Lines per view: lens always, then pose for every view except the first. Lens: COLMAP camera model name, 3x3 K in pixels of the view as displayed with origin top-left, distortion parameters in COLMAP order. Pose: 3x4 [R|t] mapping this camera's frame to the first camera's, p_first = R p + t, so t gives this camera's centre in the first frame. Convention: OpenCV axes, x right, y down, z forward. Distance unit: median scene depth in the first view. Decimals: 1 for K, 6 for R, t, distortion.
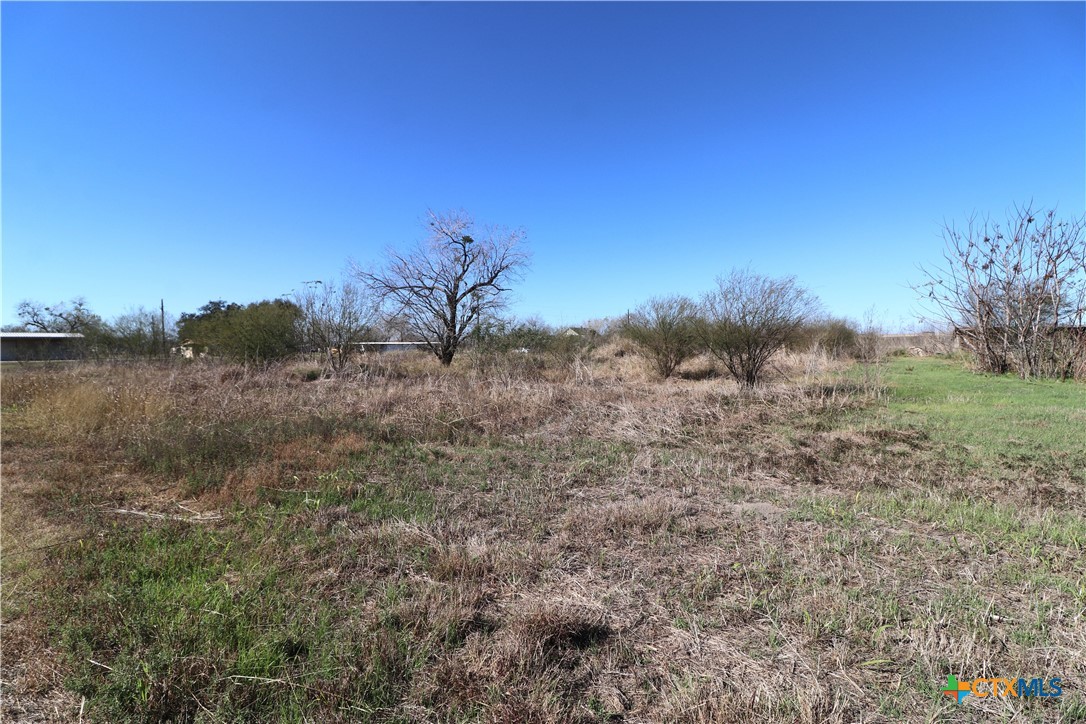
lens RADIAL K [[502.7, 0, 539.2], [0, 502.7, 360.0], [0, 0, 1]] dist [-0.000158, -0.012873]
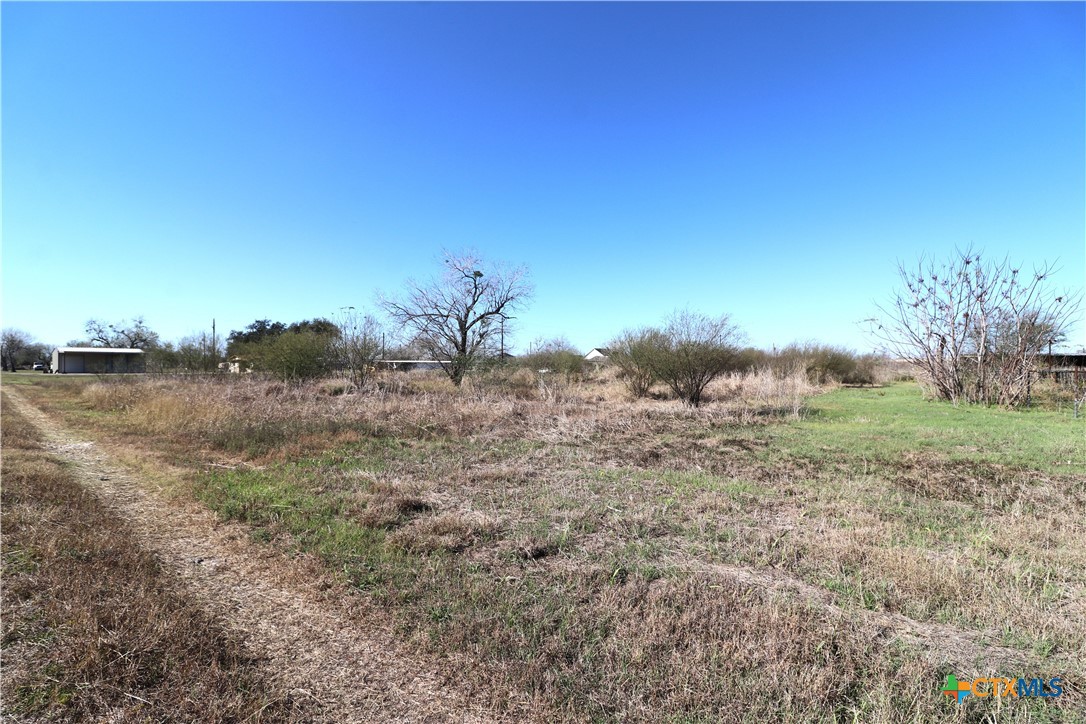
lens RADIAL K [[502.7, 0, 539.2], [0, 502.7, 360.0], [0, 0, 1]] dist [-0.000158, -0.012873]
pose [[0.997815, 0.011990, -0.064966, 0.071955], [-0.014479, 0.999174, -0.037980, -0.003609], [0.064457, 0.038838, 0.997164, -0.118581]]
